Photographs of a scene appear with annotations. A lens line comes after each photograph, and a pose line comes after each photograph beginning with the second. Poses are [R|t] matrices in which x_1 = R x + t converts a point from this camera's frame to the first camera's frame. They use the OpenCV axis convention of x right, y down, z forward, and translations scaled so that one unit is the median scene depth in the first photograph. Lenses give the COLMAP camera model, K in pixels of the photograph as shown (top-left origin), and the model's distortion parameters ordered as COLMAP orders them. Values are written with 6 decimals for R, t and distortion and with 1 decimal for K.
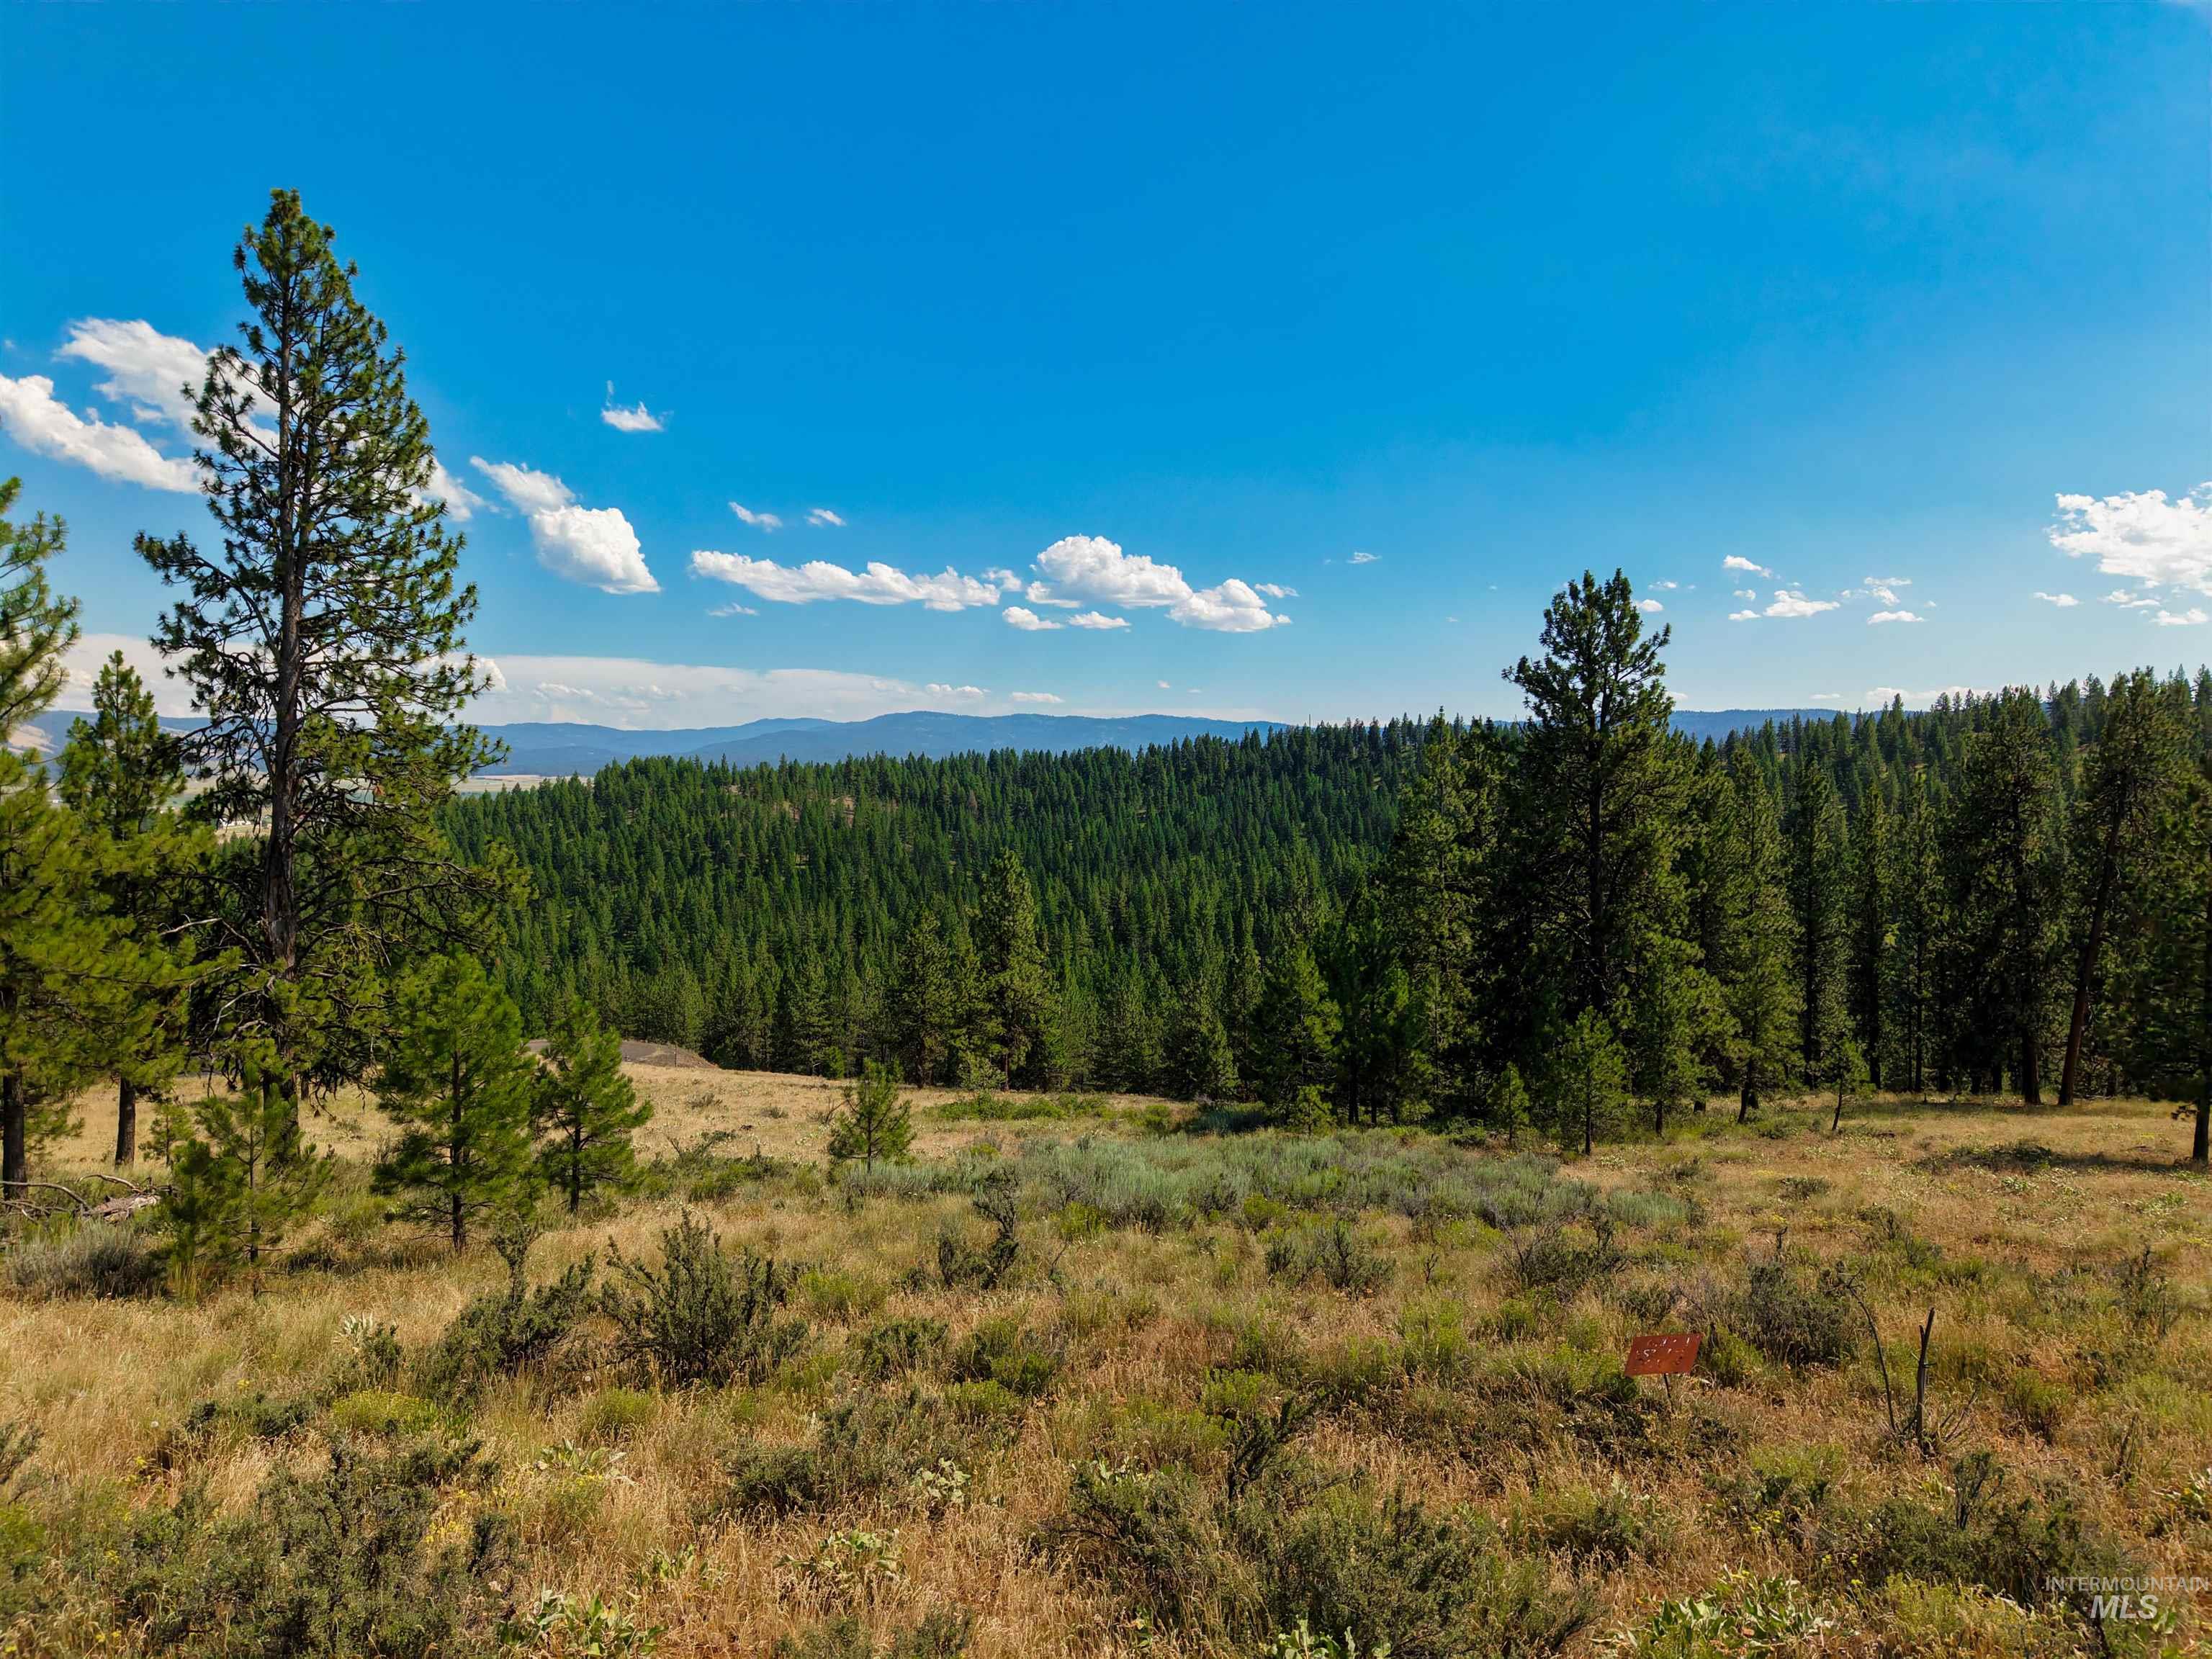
lens RADIAL K [[1482.0, 0, 1094.6], [0, 1482.0, 833.7], [0, 0, 1]] dist [0.029226, -0.026037]
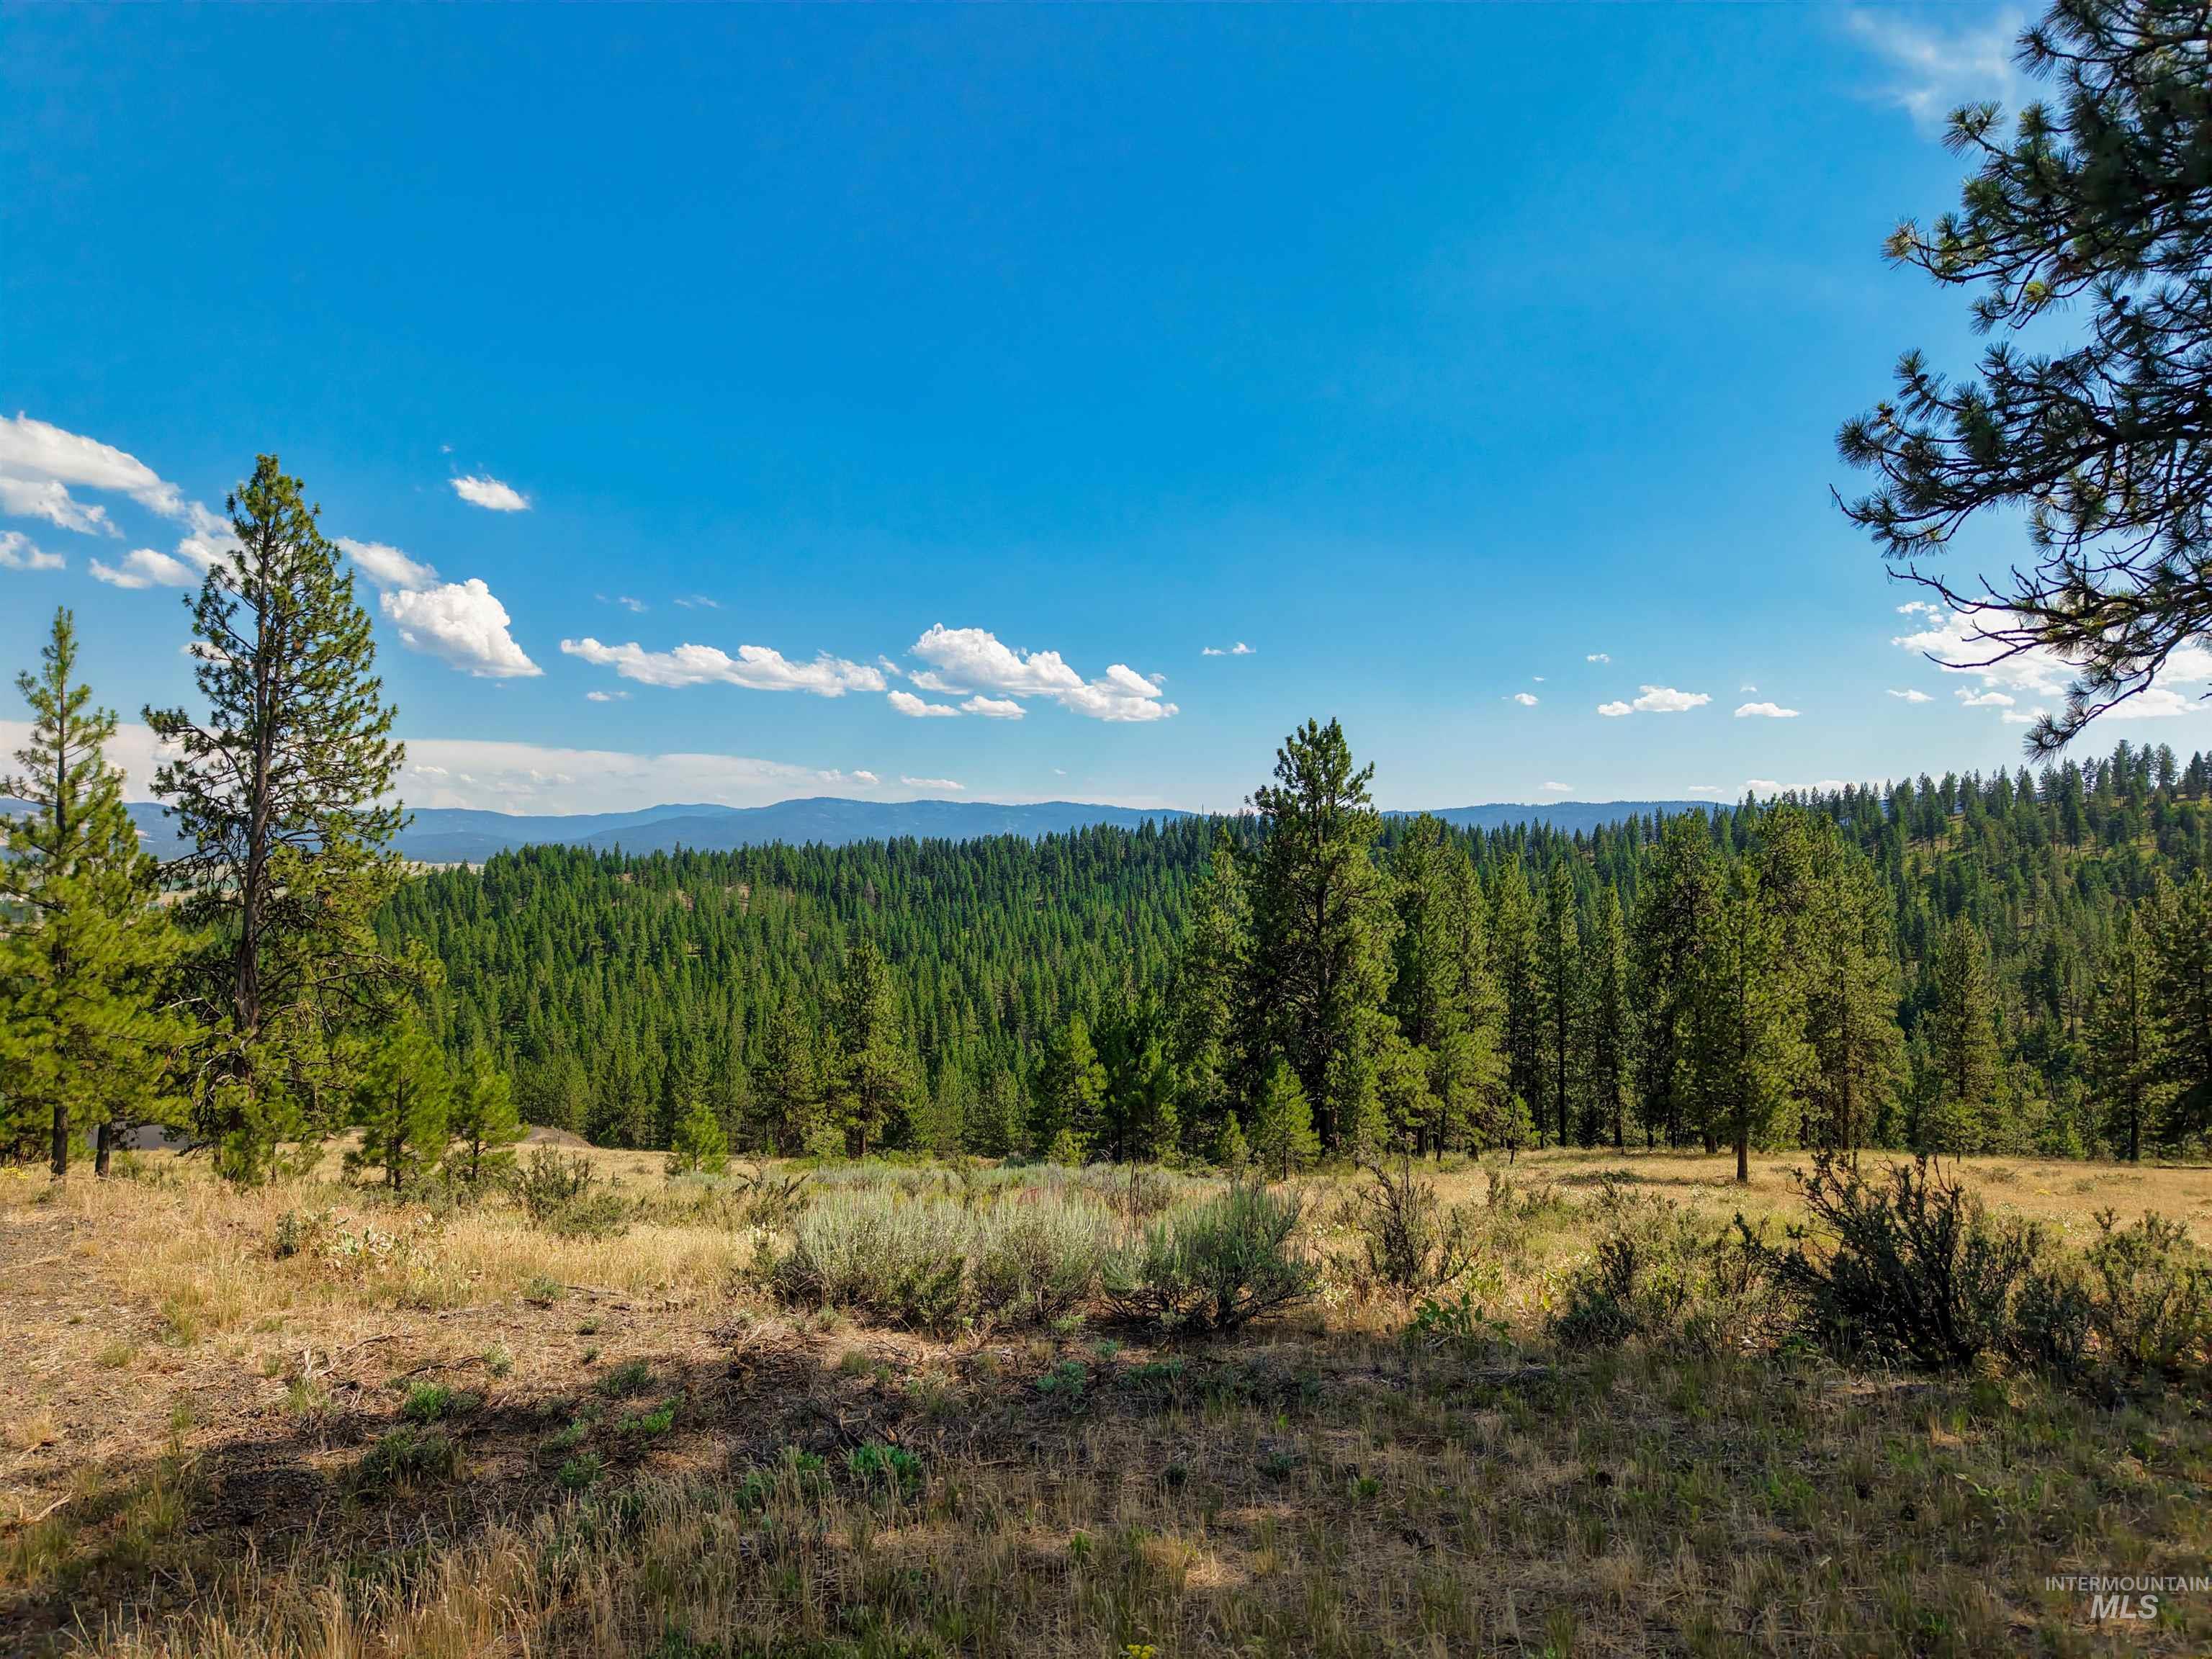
lens RADIAL K [[1482.0, 0, 1091.2], [0, 1482.0, 833.2], [0, 0, 1]] dist [0.029226, -0.026037]
pose [[0.997980, 0.003810, 0.063419, 0.068583], [-0.000044, 0.998242, -0.059277, -0.006259], [-0.063533, 0.059154, 0.996225, -0.220138]]
